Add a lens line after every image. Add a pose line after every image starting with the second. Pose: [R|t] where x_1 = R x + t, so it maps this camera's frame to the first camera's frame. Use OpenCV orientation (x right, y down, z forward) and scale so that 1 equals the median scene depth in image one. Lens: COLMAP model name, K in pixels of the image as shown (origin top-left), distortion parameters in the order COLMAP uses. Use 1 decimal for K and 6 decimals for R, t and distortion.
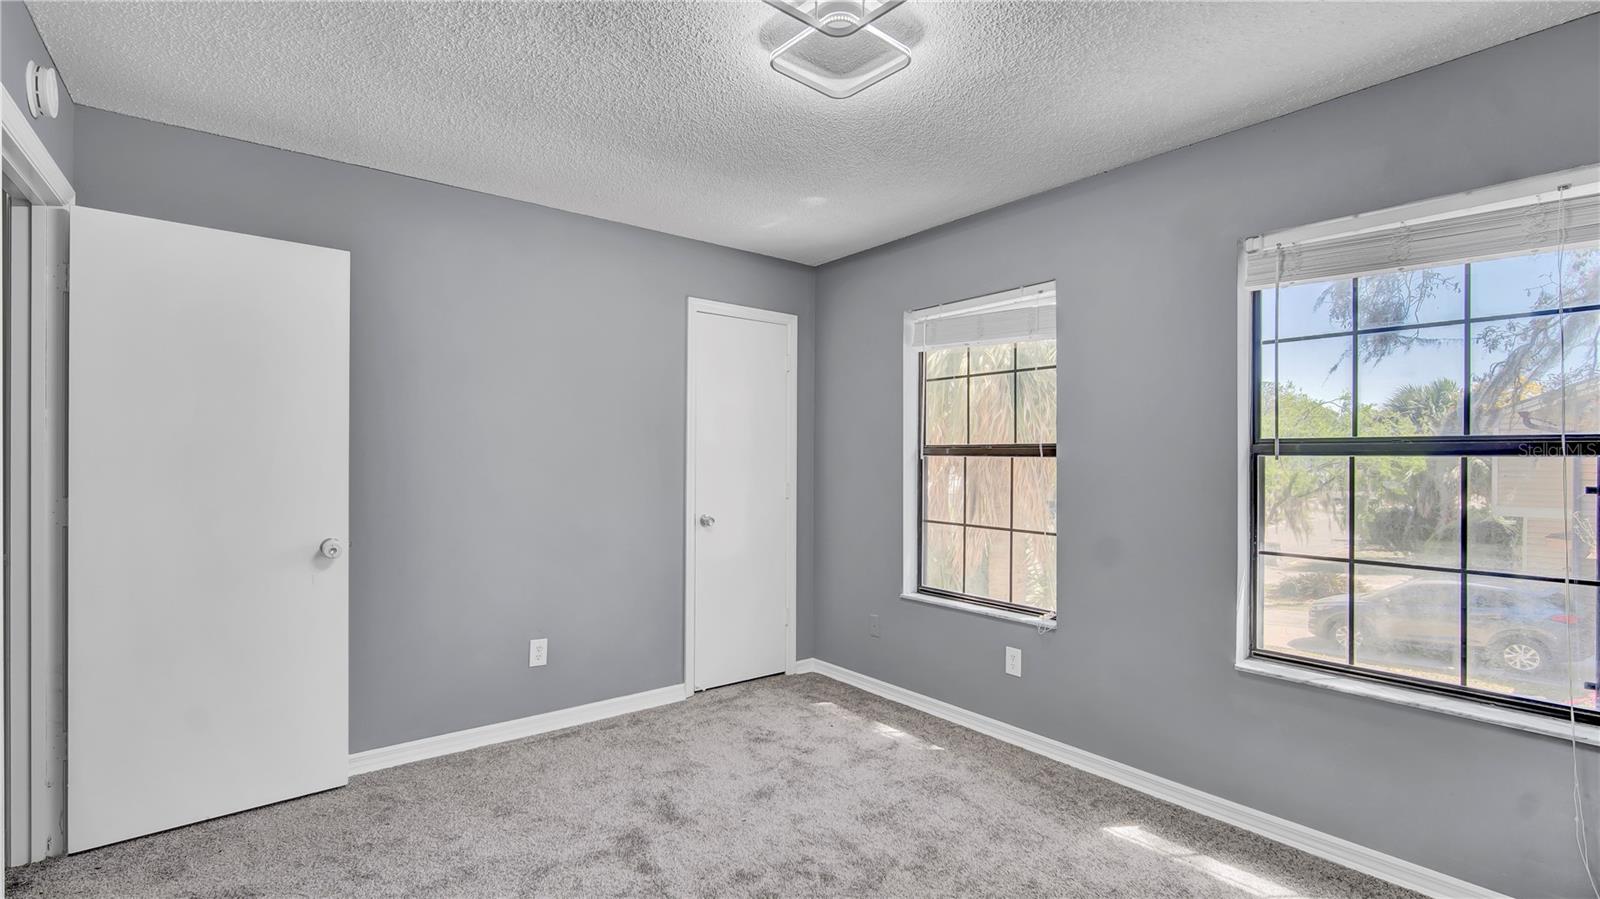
lens RADIAL K [[716.7, 0, 800.0], [0, 716.7, 449.5], [0, 0, 1]] dist [-0.000542, 0.000278]
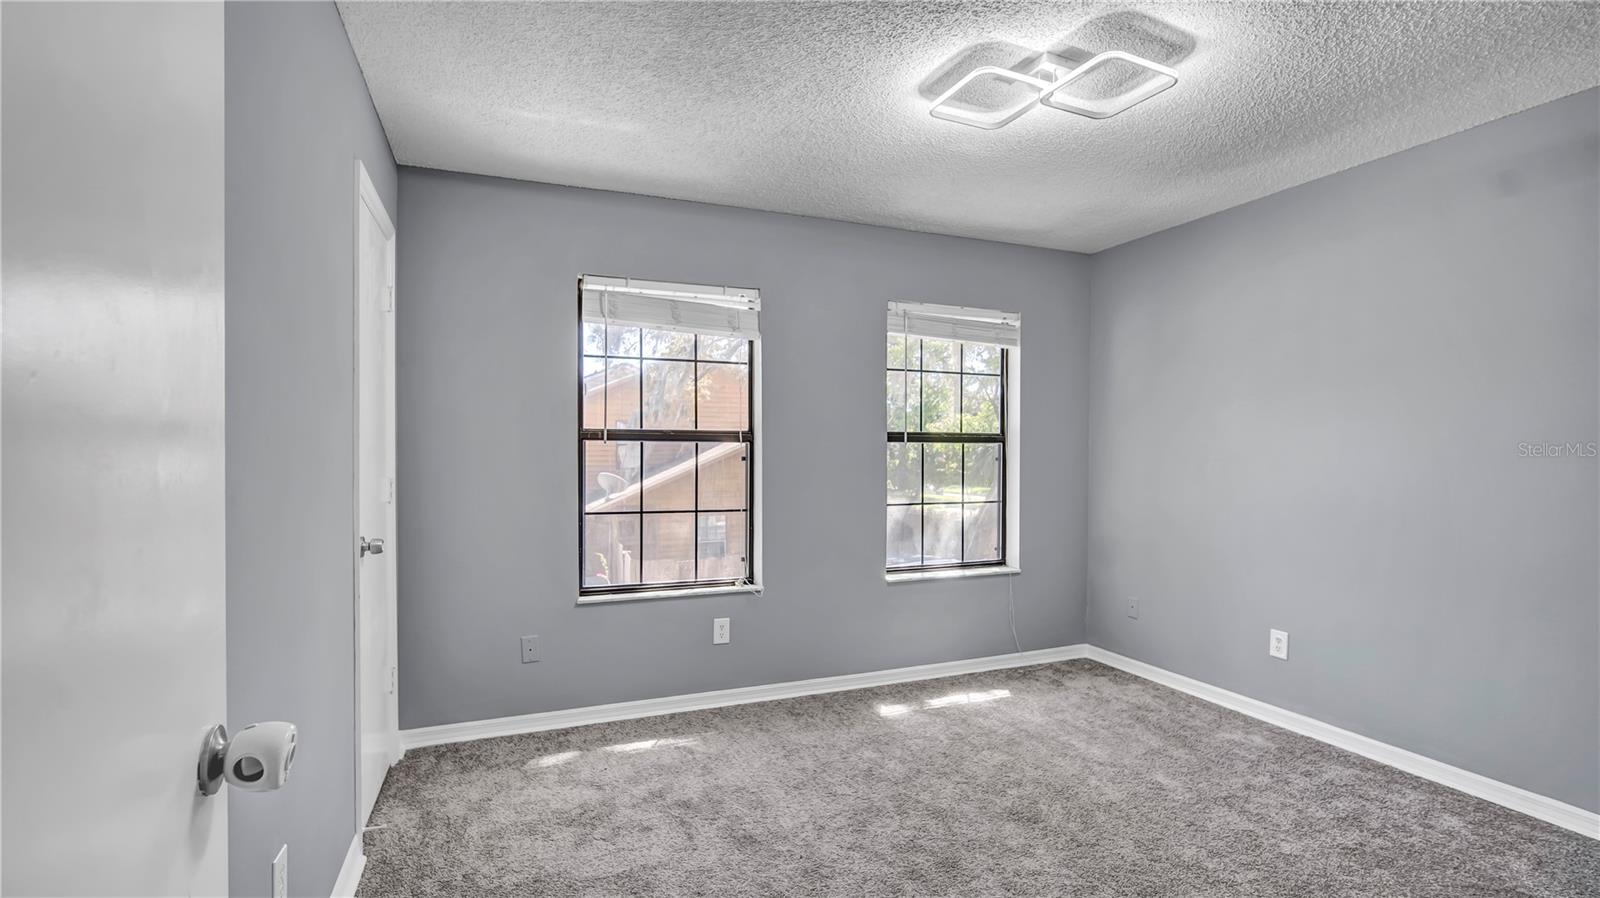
lens RADIAL K [[689.0, 0, 800.0], [0, 689.0, 449.0], [0, 0, 1]] dist [-0.000245, 0.000011]
pose [[0.305584, -0.001734, 0.952164, -0.644551], [-0.011217, 0.999922, 0.005421, 0.013153], [-0.952099, -0.012337, 0.305541, 0.557614]]
